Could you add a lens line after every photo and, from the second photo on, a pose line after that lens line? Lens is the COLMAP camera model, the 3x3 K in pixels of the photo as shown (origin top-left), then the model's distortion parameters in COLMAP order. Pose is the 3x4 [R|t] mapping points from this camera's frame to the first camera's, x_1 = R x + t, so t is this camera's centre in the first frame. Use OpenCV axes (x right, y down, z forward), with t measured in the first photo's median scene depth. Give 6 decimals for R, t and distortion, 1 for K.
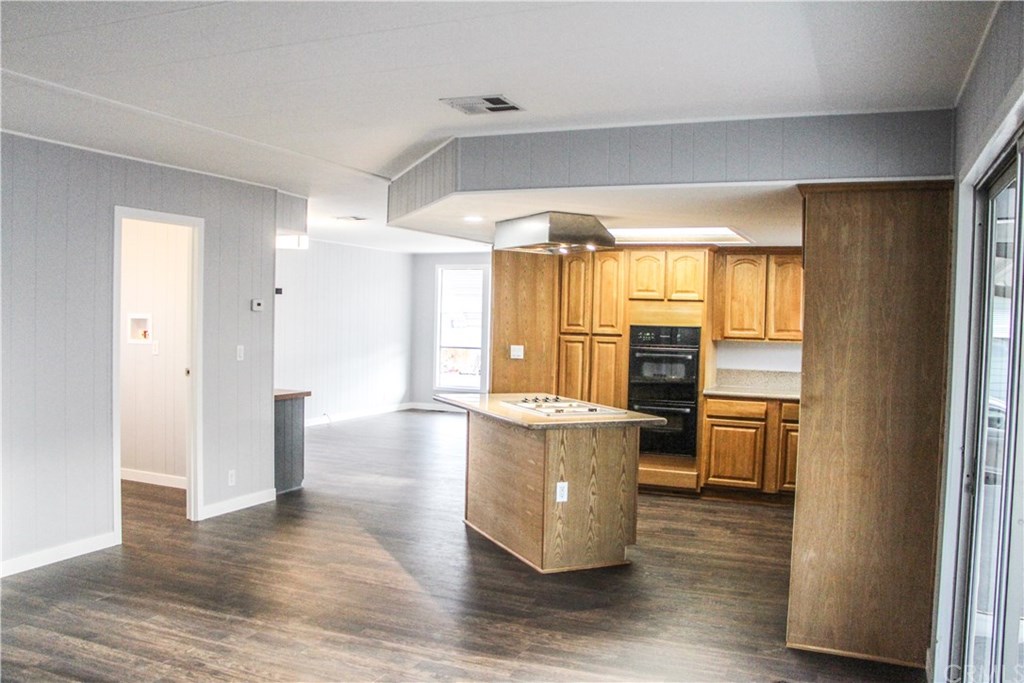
lens RADIAL K [[840.4, 0, 512.0], [0, 840.4, 341.5], [0, 0, 1]] dist [-0.195121, 0.157444]
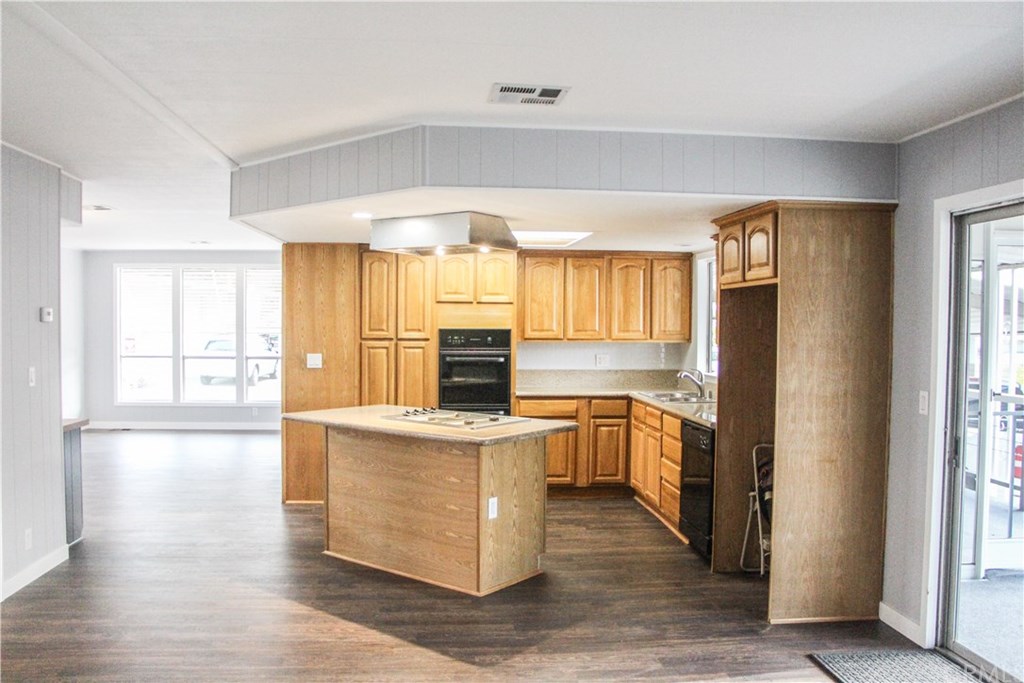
lens RADIAL K [[840.4, 0, 512.0], [0, 840.4, 341.5], [0, 0, 1]] dist [-0.195121, 0.157444]
pose [[0.877868, -0.028880, 0.478032, -0.257105], [0.027487, 0.999573, 0.009912, -0.012465], [-0.478114, 0.004438, 0.878287, 0.109100]]
